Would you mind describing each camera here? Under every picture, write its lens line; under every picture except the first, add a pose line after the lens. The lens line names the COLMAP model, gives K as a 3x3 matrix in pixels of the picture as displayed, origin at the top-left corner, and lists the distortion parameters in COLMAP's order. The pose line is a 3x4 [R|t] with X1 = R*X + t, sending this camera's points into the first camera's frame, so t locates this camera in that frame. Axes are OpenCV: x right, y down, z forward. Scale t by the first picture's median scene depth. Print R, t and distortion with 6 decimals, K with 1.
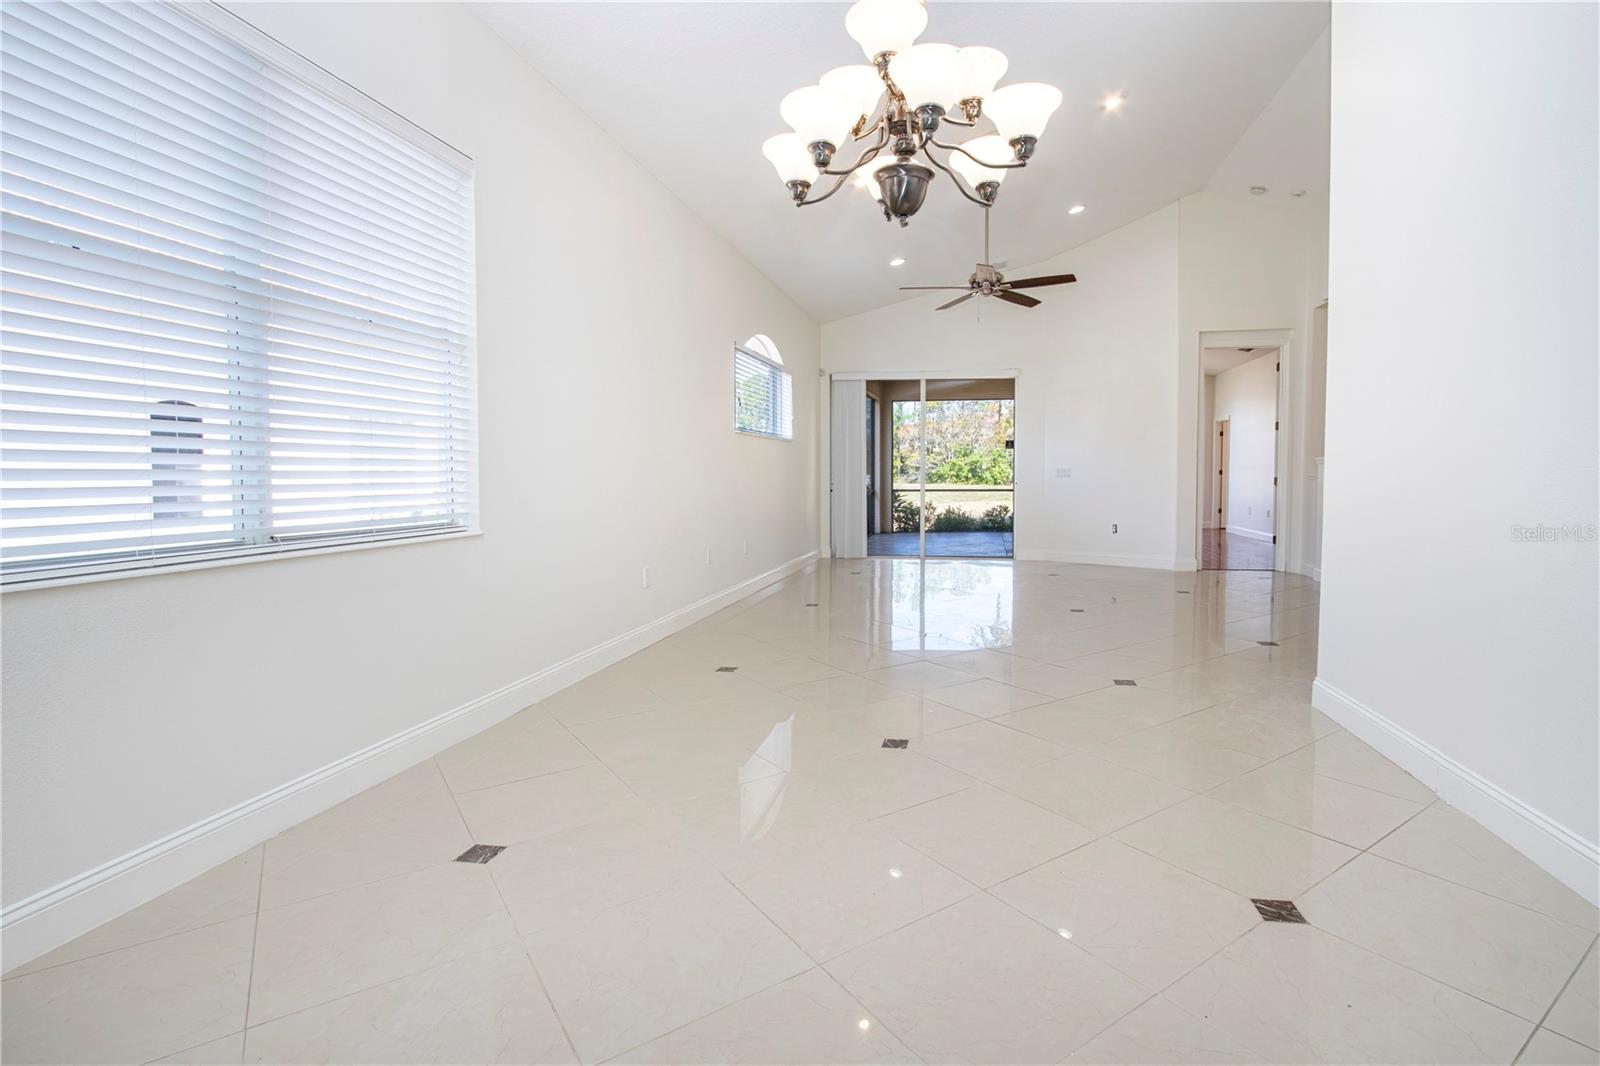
lens RADIAL K [[791.9, 0, 865.8], [0, 791.9, 494.9], [0, 0, 1]] dist [0.003155, 0.000654]
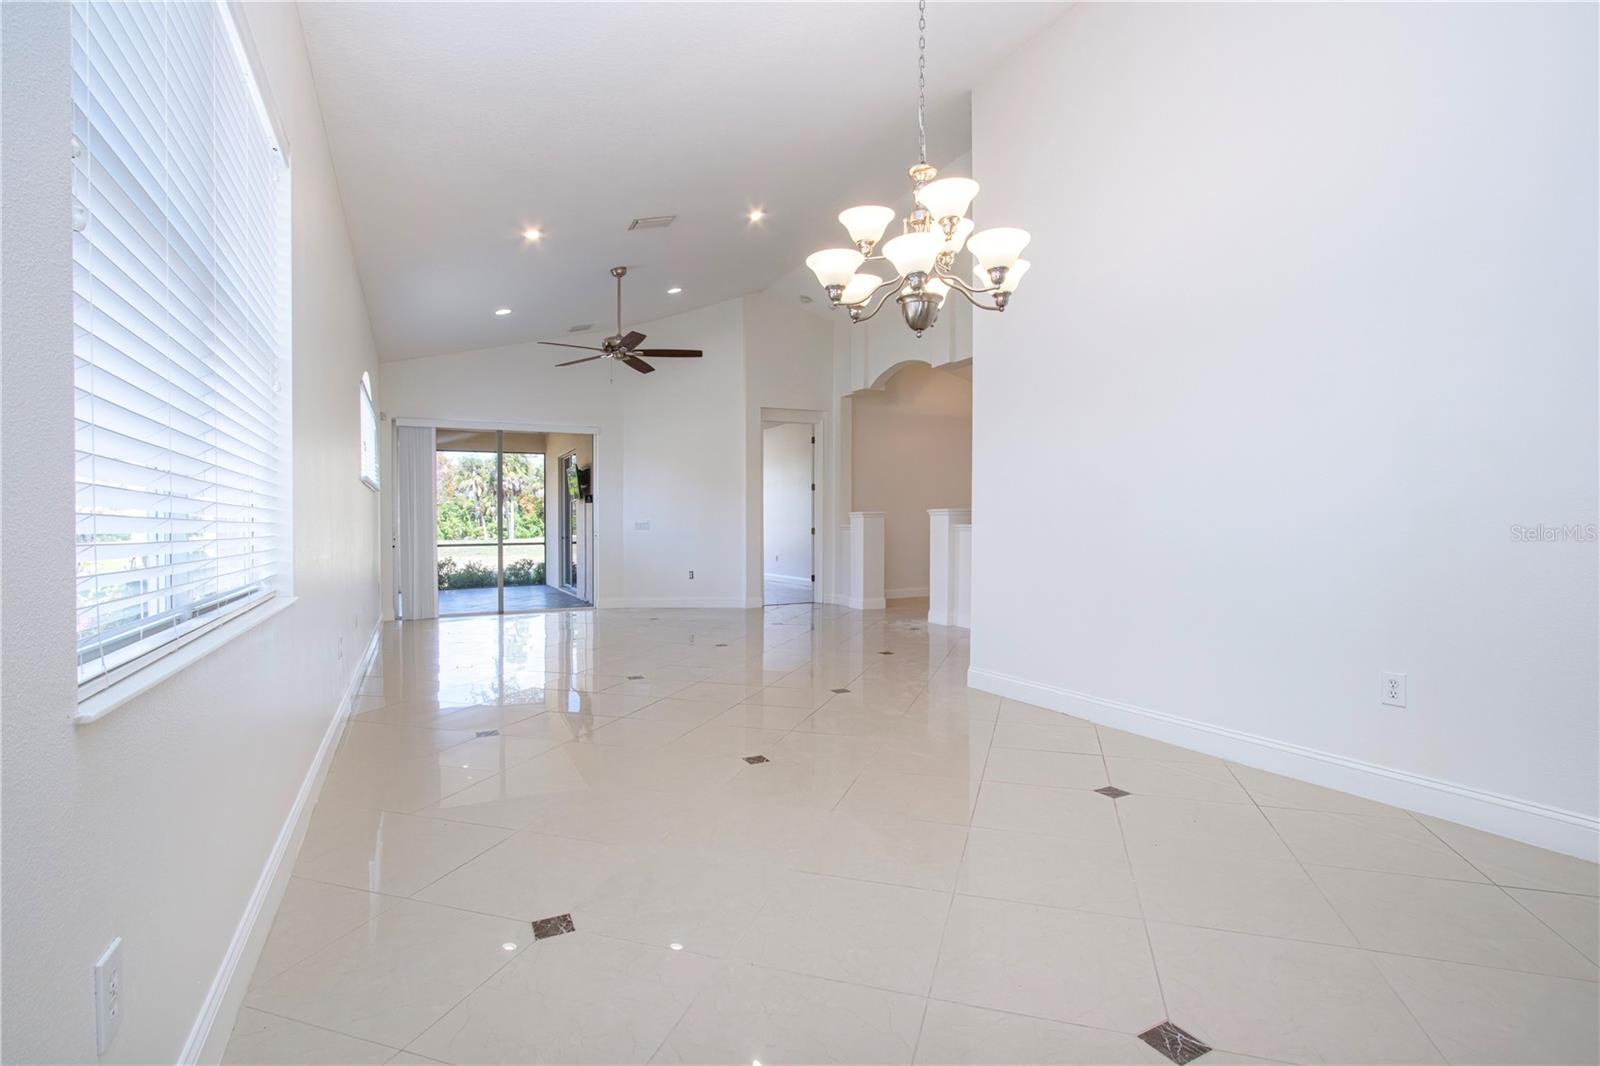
lens RADIAL K [[769.2, 0, 800.0], [0, 769.2, 533.0], [0, 0, 1]] dist [-0.013312, 0.001486]
pose [[0.814996, -0.012012, 0.579343, -0.209707], [0.022934, 0.999670, -0.011535, -0.000563], [-0.579013, 0.022688, 0.815002, 0.018628]]
